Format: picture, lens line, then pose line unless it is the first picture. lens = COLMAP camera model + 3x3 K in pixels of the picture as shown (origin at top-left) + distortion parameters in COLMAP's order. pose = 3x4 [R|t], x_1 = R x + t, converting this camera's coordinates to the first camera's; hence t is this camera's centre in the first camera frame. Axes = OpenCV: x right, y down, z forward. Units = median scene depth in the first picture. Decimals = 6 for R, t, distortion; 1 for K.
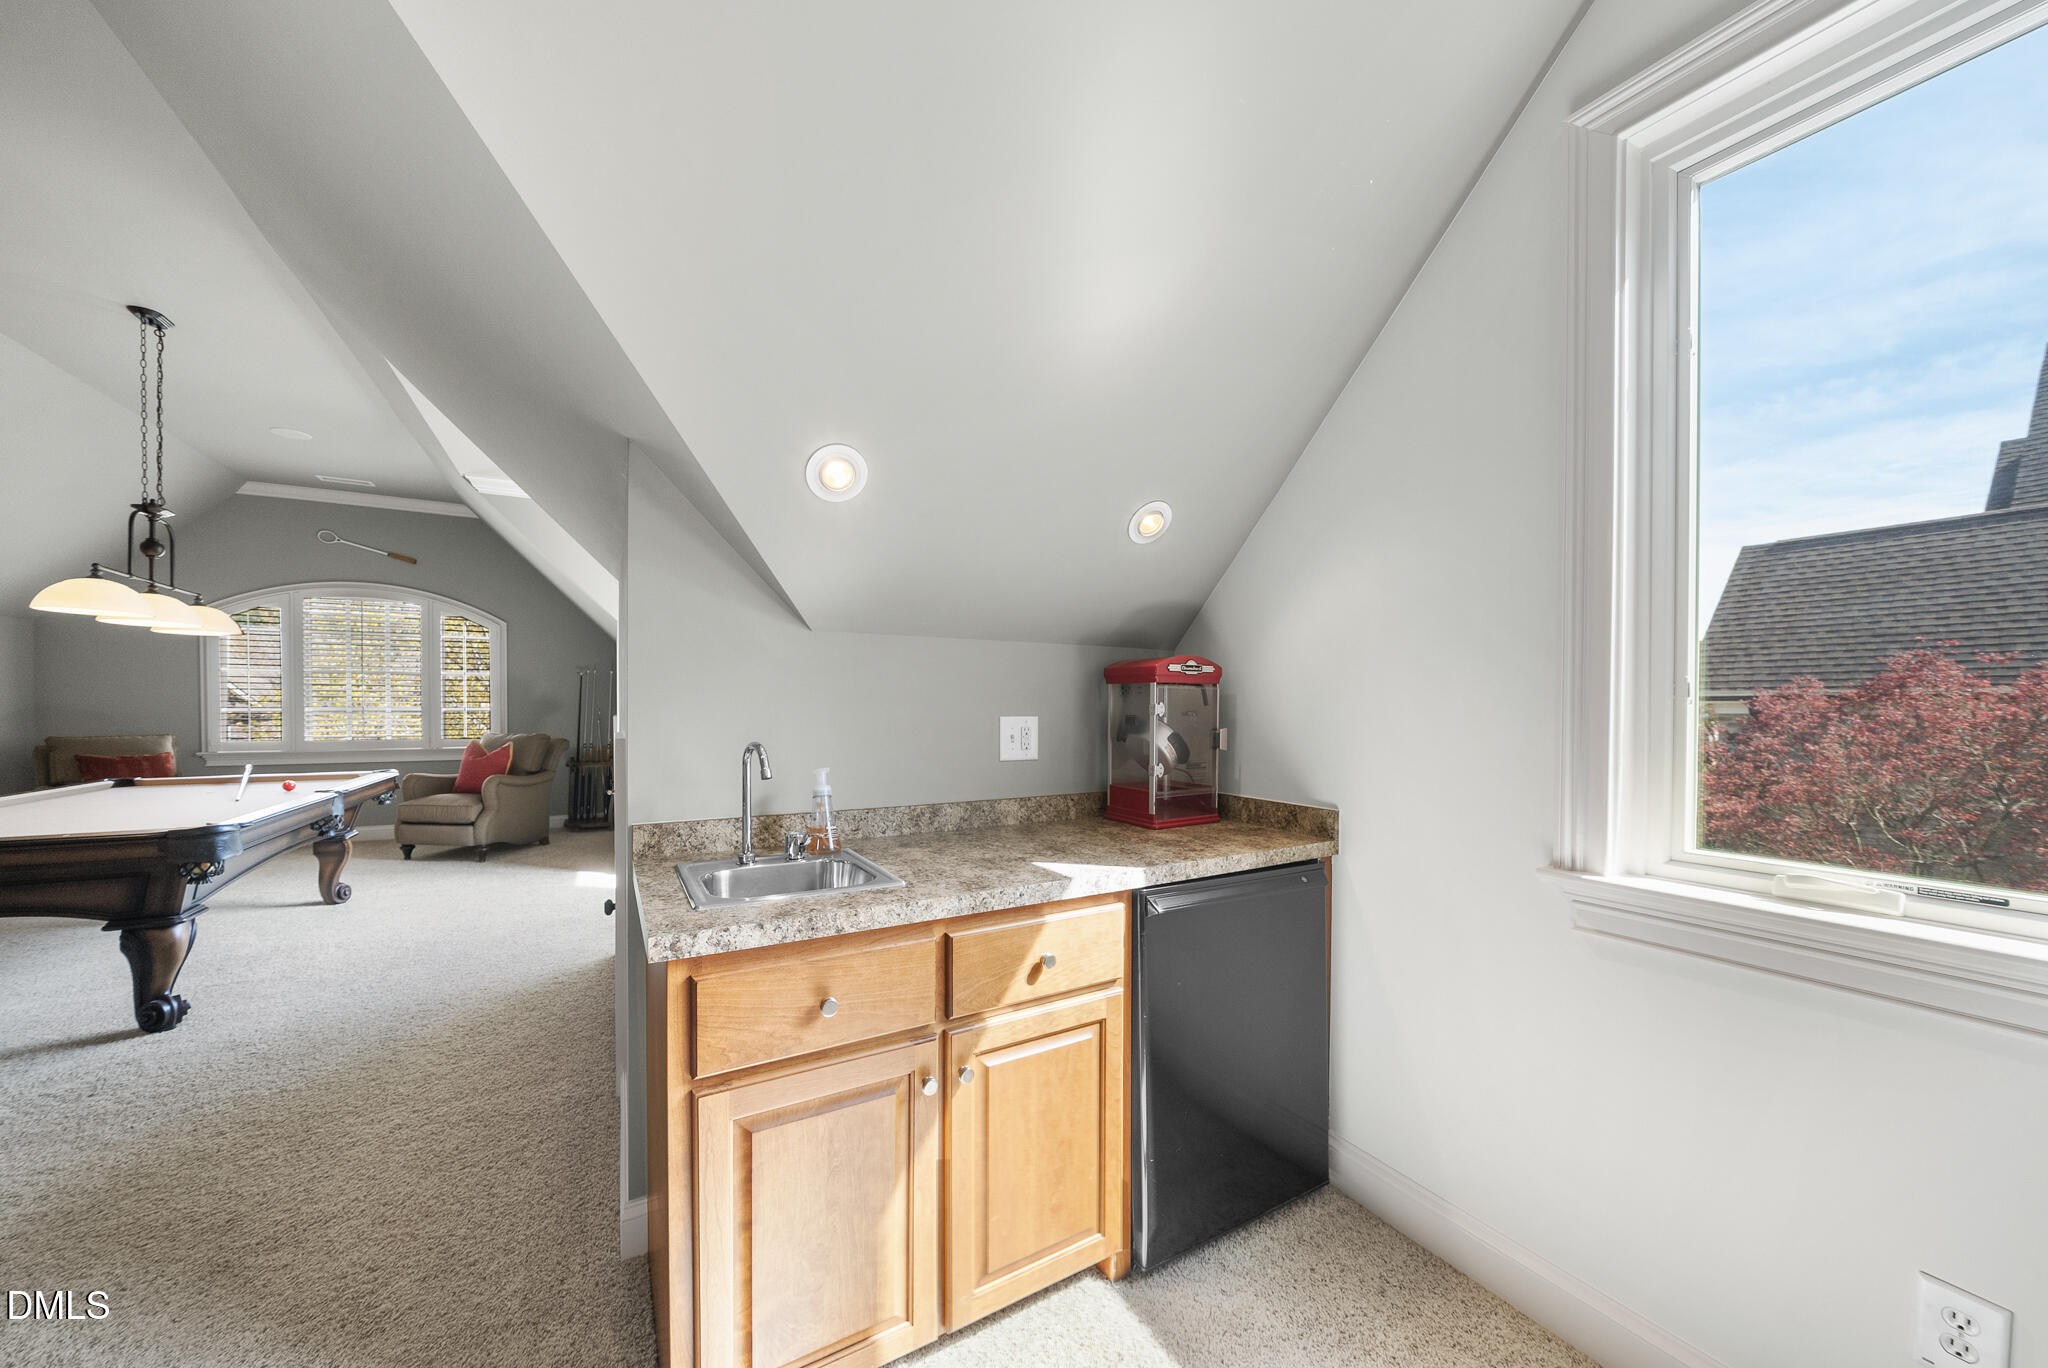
lens RADIAL K [[702.1, 0, 1022.0], [0, 702.1, 703.1], [0, 0, 1]] dist [-0.008259, -0.000175]
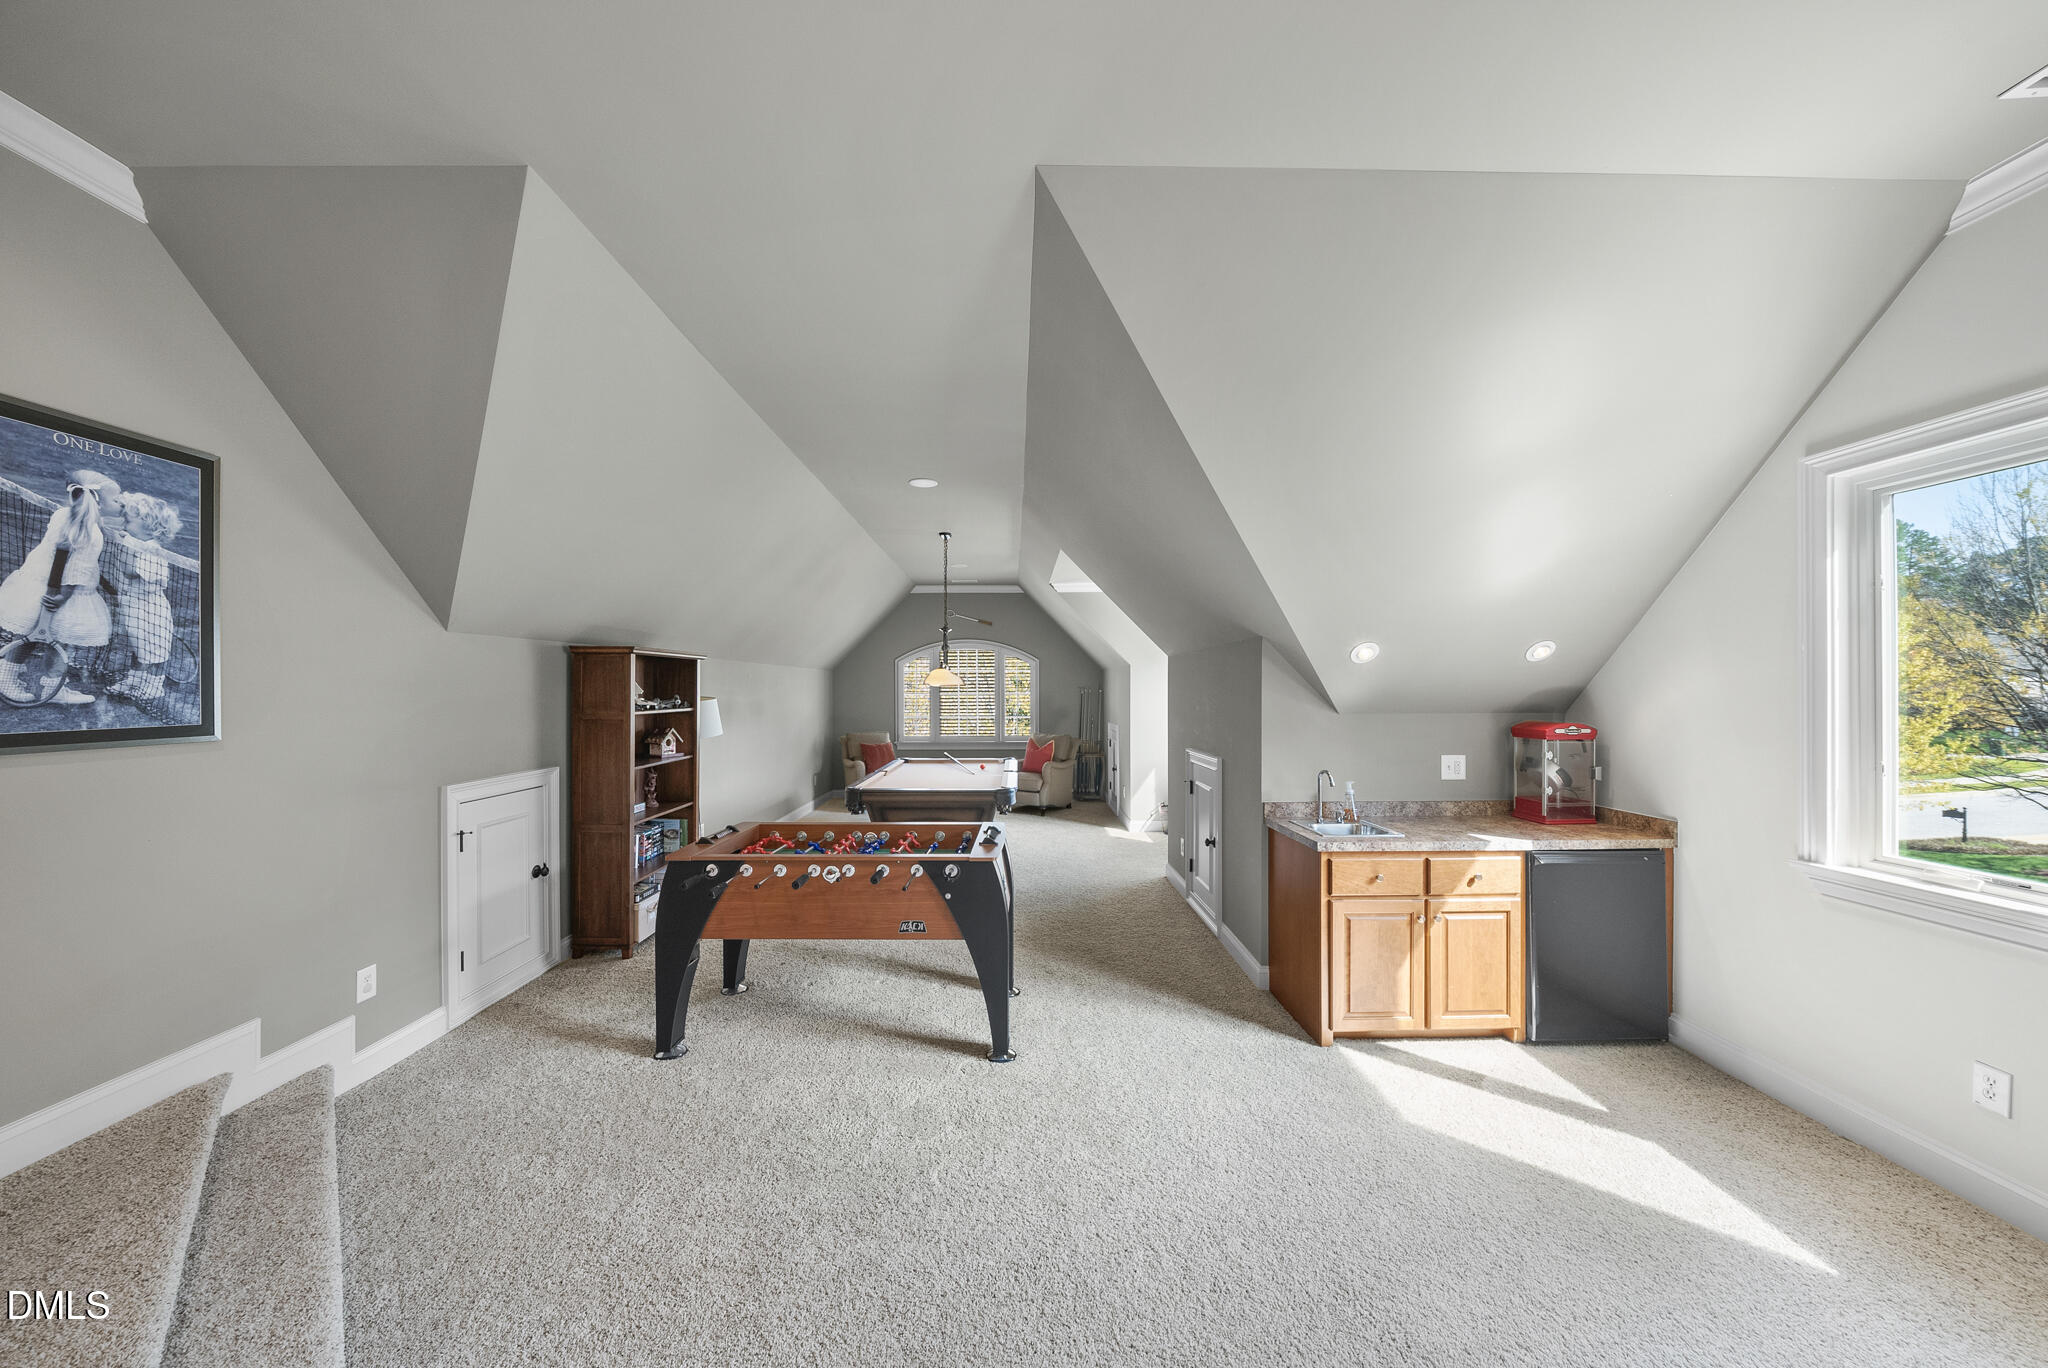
lens RADIAL K [[702.1, 0, 1024.1], [0, 702.1, 690.9], [0, 0, 1]] dist [-0.008259, -0.000175]
pose [[0.874158, -0.007113, -0.485590, -0.124348], [0.008648, 0.999962, 0.000920, -0.207201], [0.485565, -0.005004, 0.874186, -1.443702]]
